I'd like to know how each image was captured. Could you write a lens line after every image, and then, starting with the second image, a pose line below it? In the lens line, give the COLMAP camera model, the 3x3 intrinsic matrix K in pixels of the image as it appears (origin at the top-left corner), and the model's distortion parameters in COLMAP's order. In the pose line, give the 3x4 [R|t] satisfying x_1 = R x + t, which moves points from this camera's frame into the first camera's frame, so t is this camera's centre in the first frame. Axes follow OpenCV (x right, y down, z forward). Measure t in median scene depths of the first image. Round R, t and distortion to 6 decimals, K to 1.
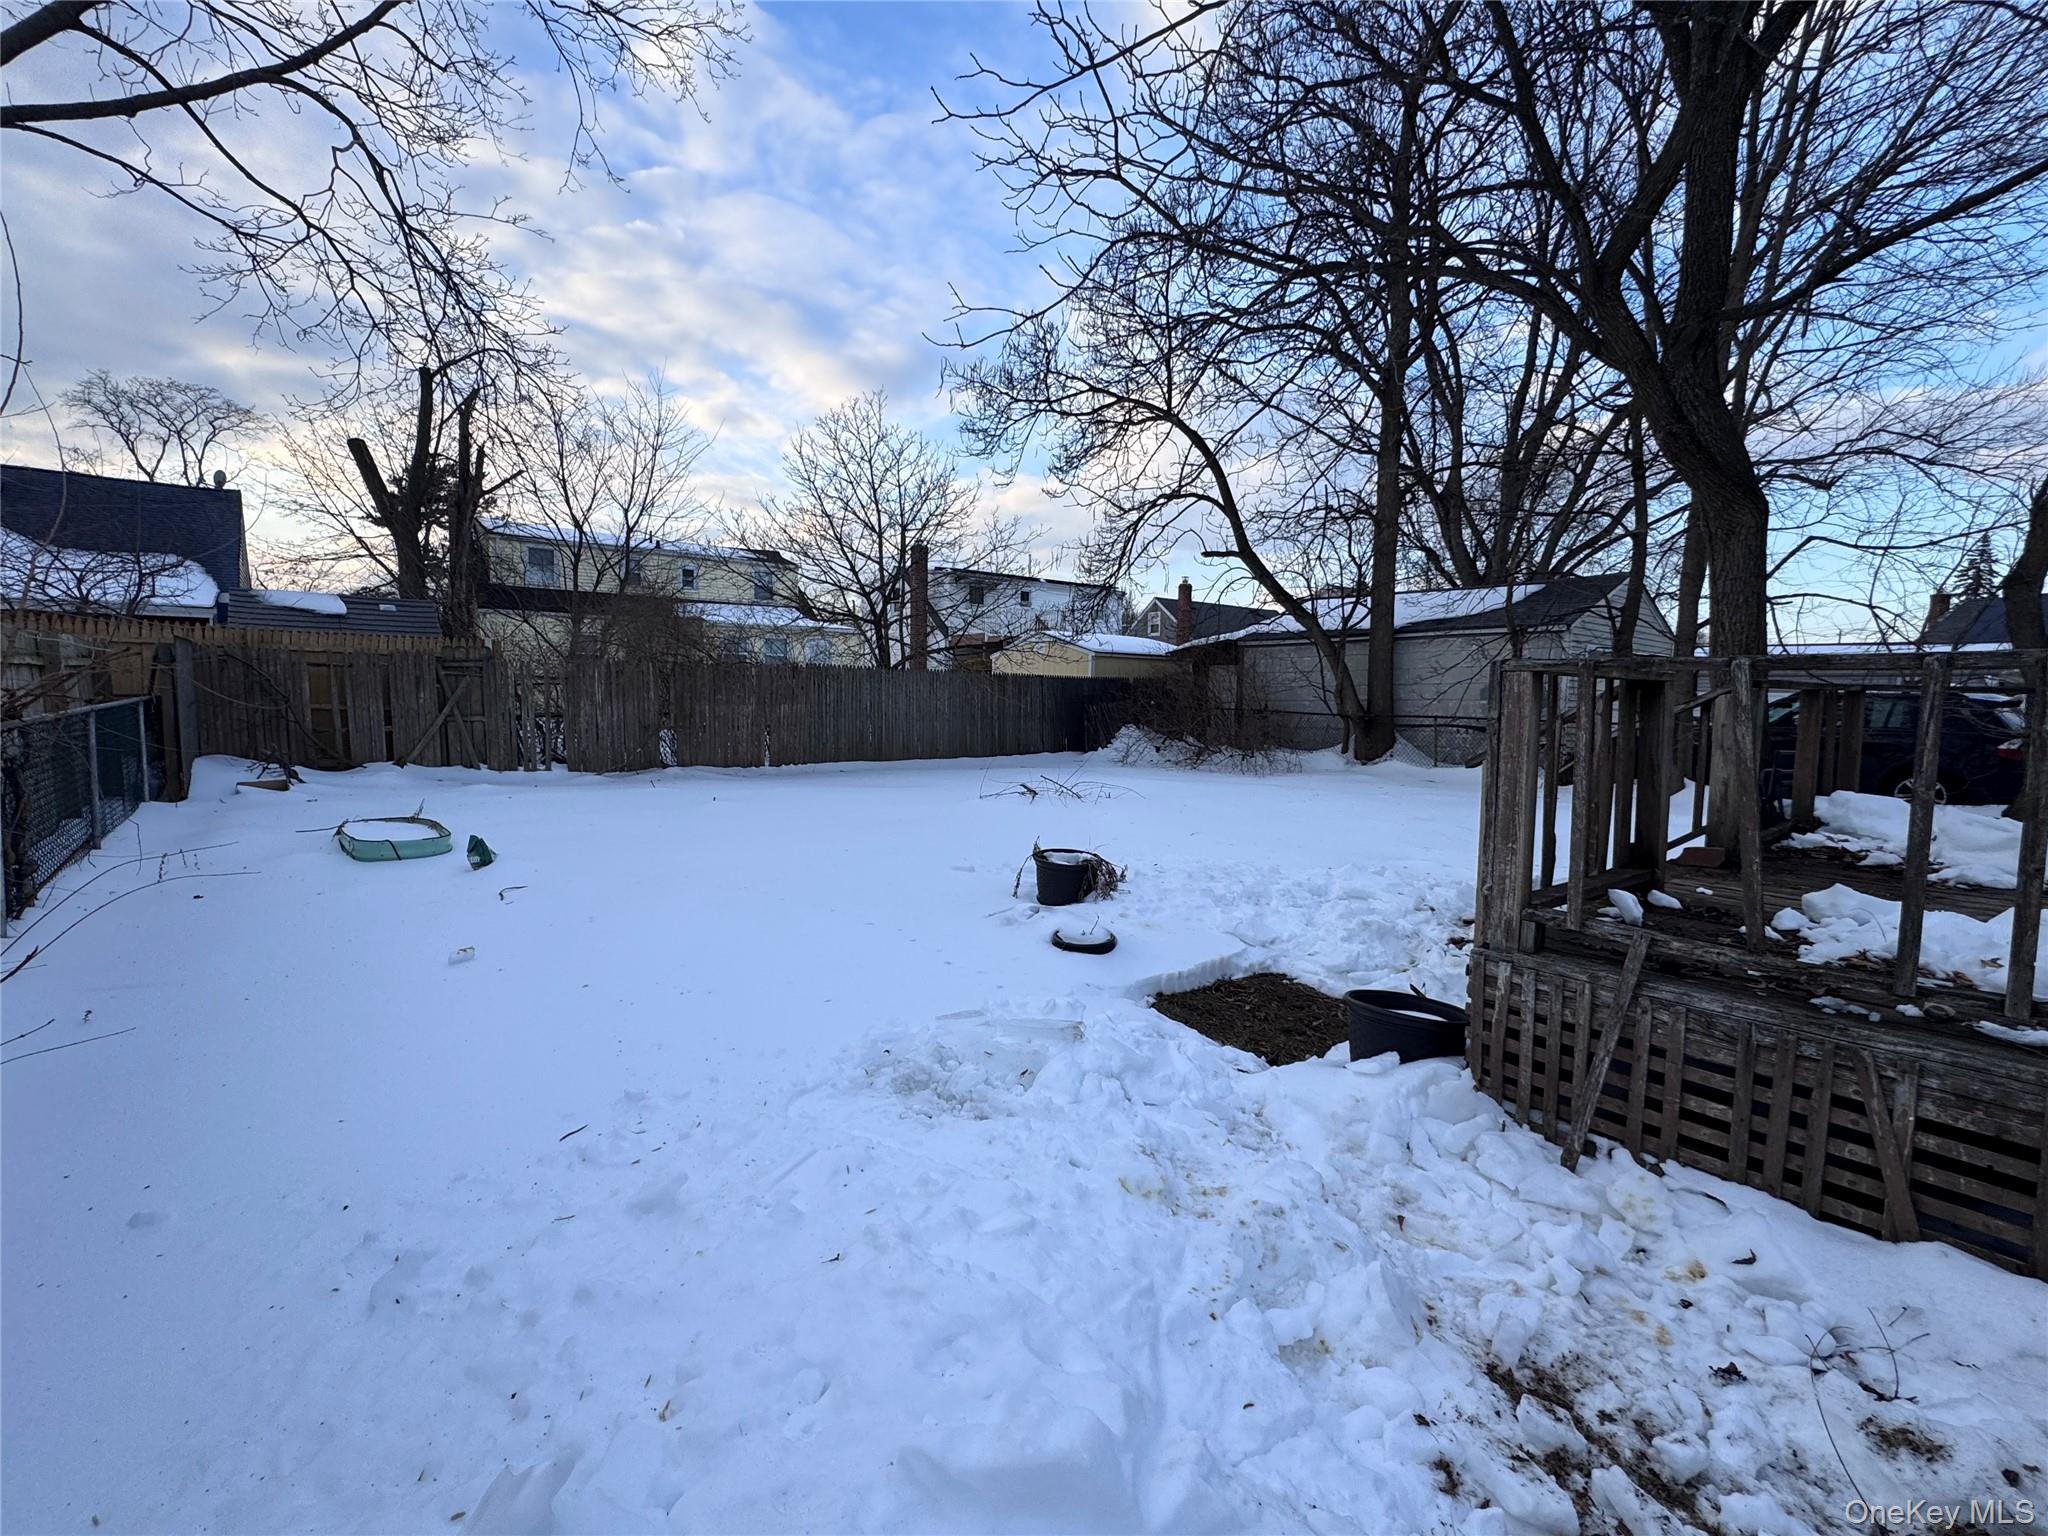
lens RADIAL K [[898.3, 0, 1019.4], [0, 898.3, 766.6], [0, 0, 1]] dist [-0.003943, -0.000005]
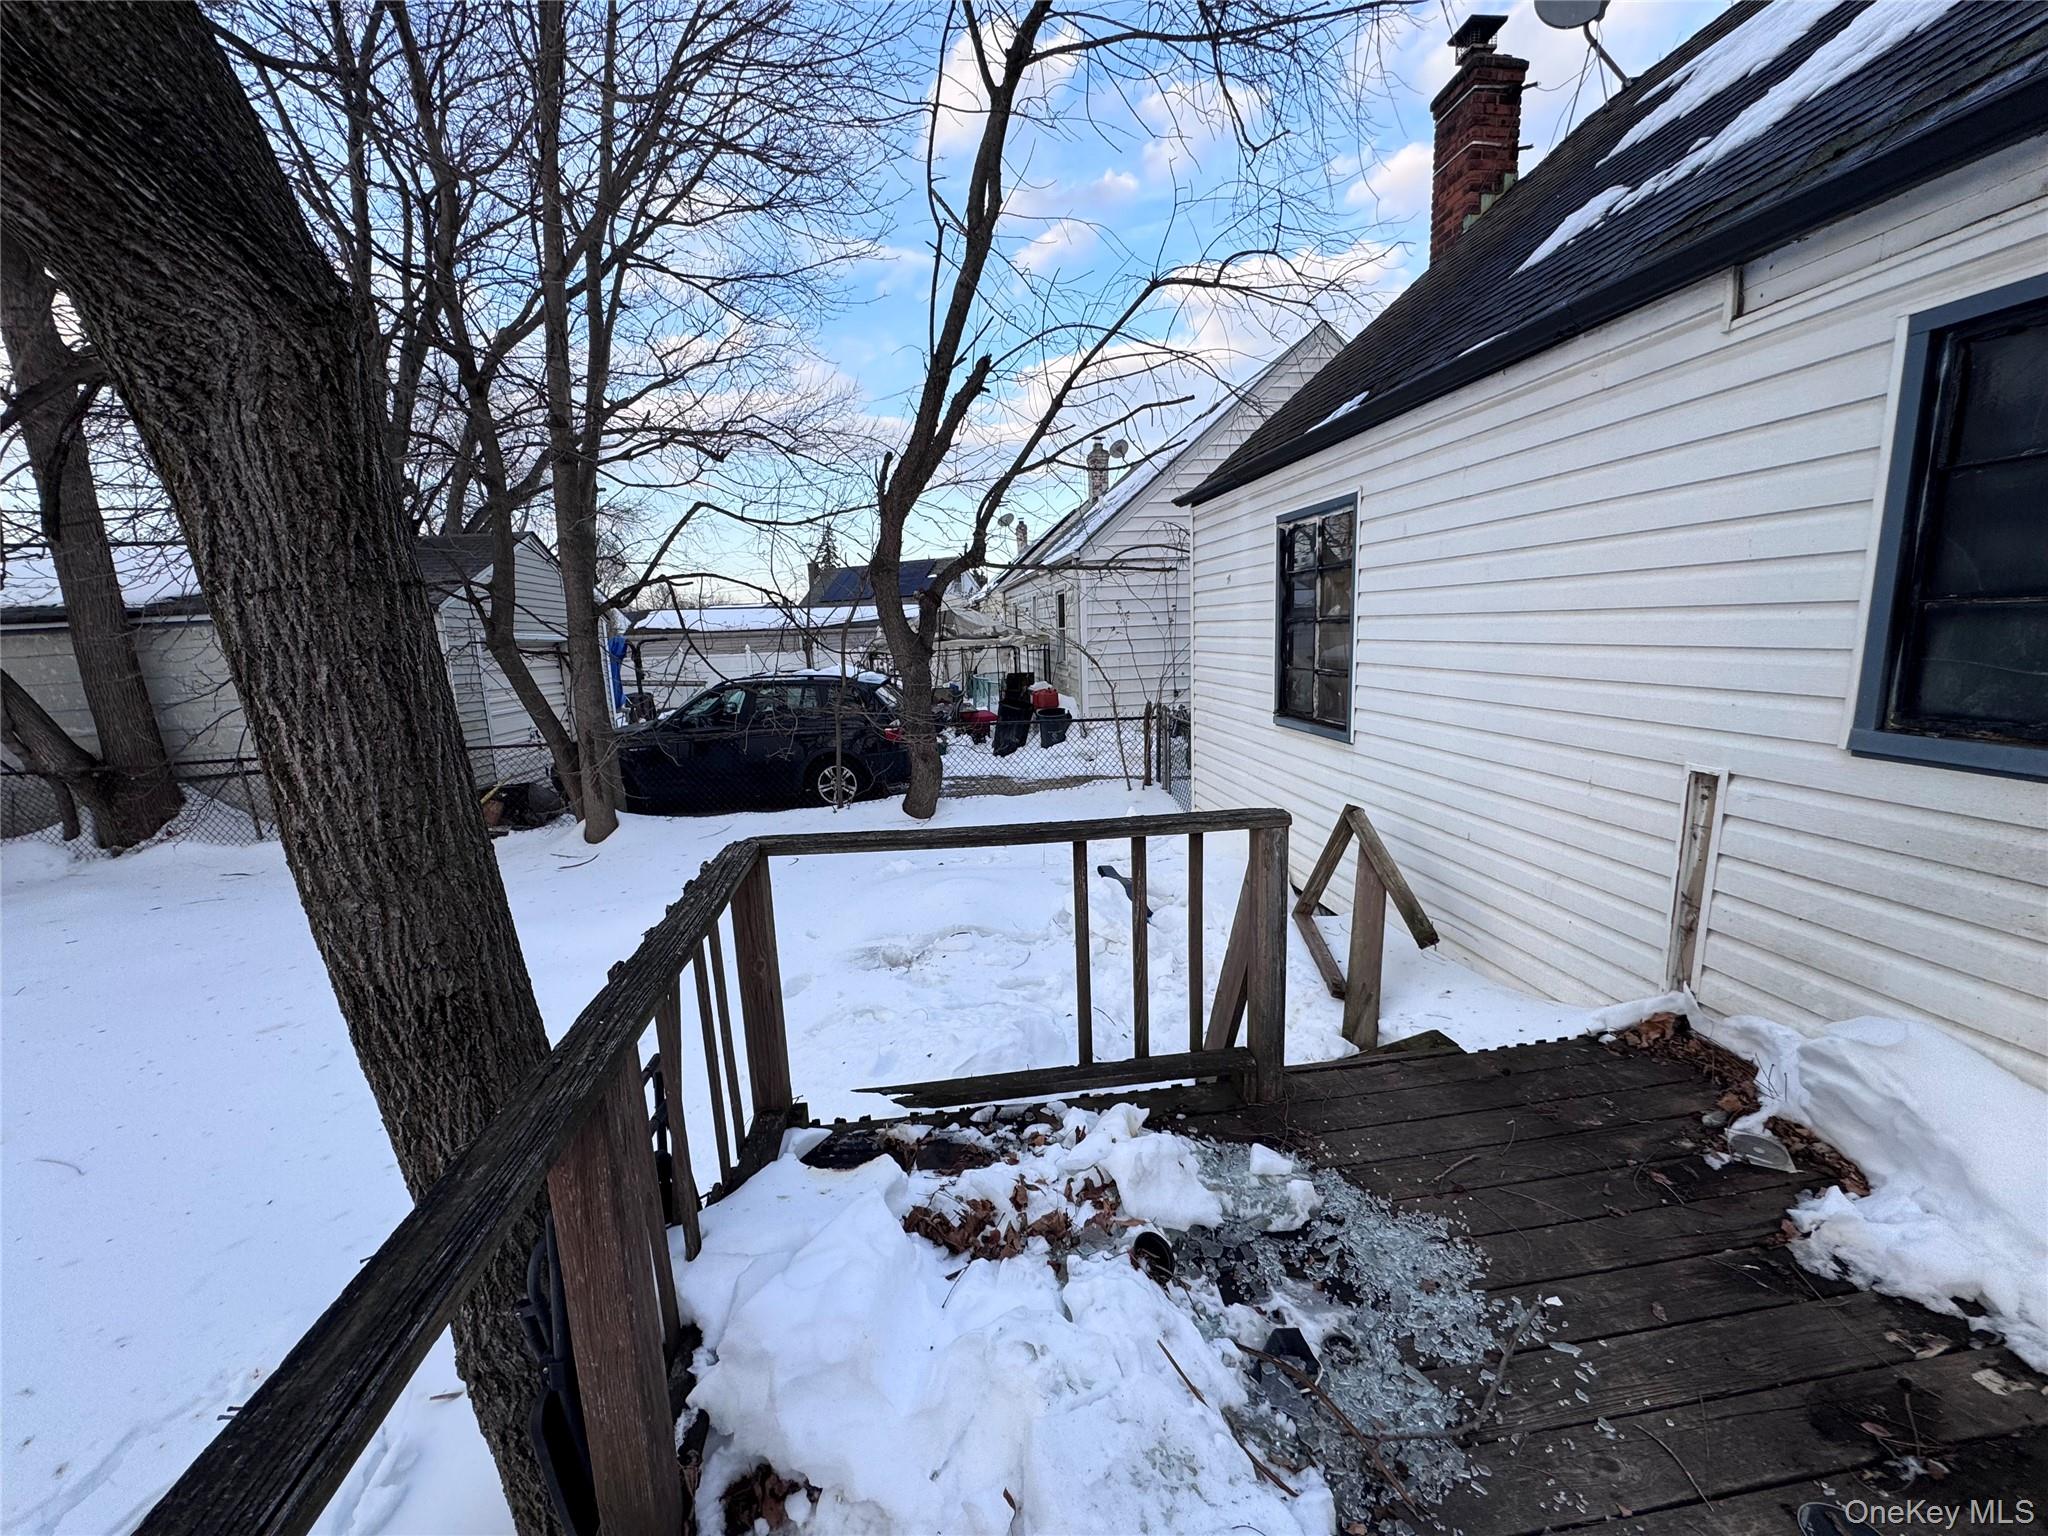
lens RADIAL K [[808.3, 0, 1024.0], [0, 808.3, 768.0], [0, 0, 1]] dist [0.000090, -0.000058]
pose [[0.504349, -0.183382, 0.843803, 1.321406], [0.116893, 0.982694, 0.143699, -0.322589], [-0.855551, 0.026160, 0.517057, 1.323019]]
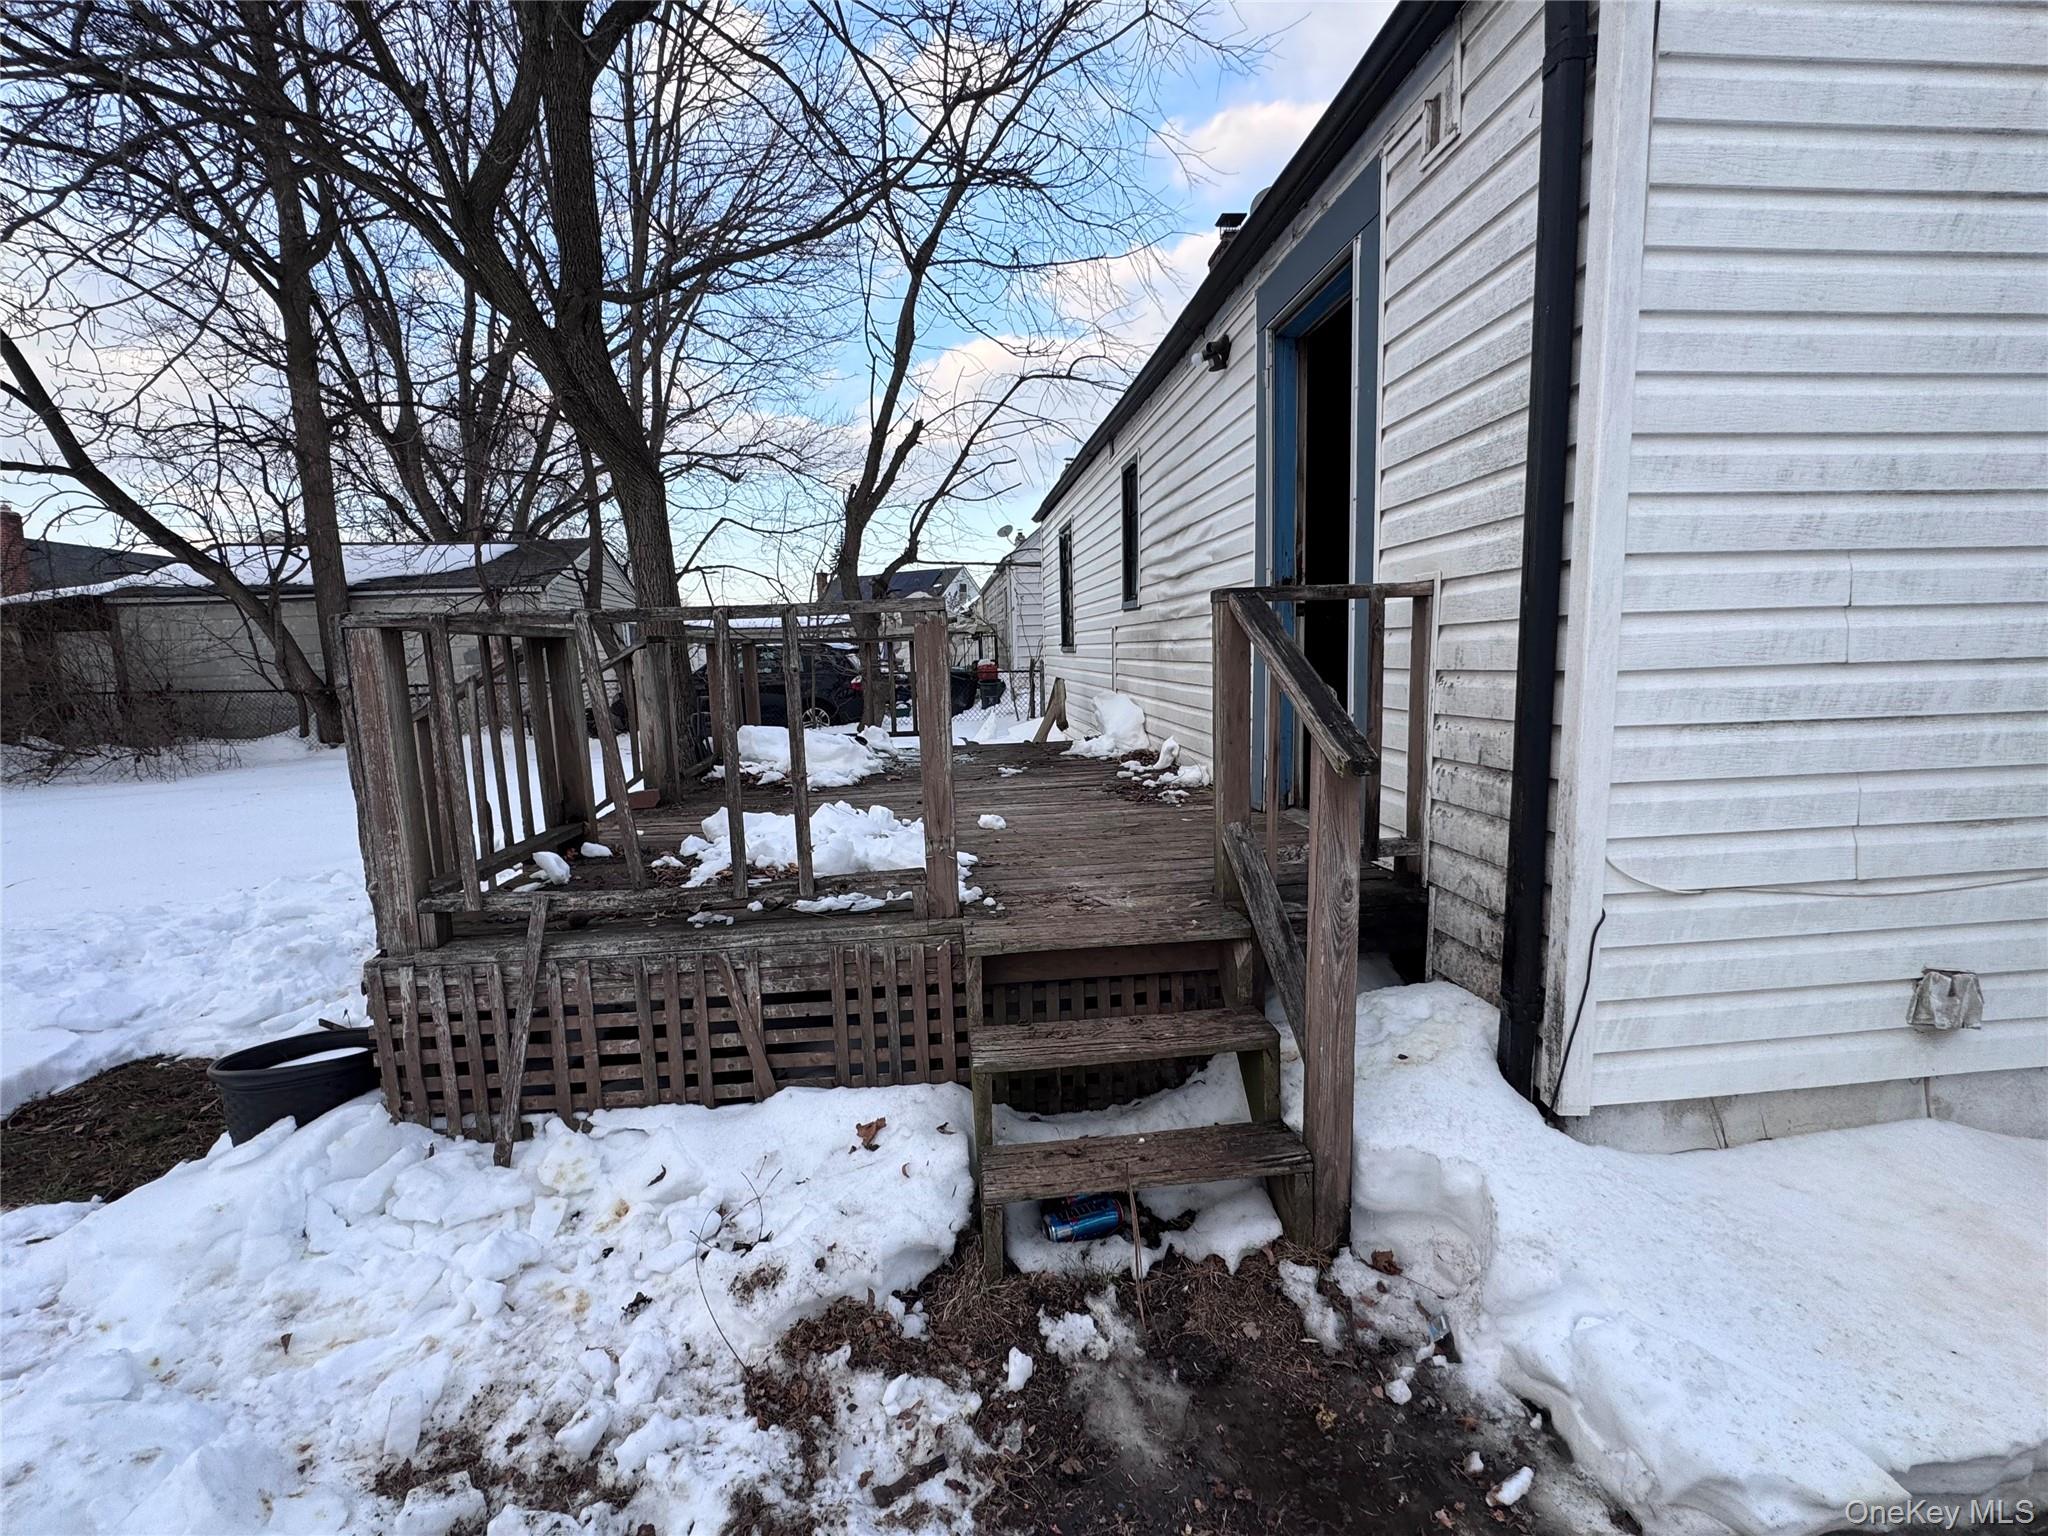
lens RADIAL K [[898.3, 0, 1019.4], [0, 898.3, 766.6], [0, 0, 1]] dist [-0.003943, -0.000005]
pose [[0.540406, -0.137169, 0.830148, 0.167994], [0.103621, 0.989961, 0.096120, 0.005649], [-0.834999, 0.034077, 0.549195, 0.025964]]
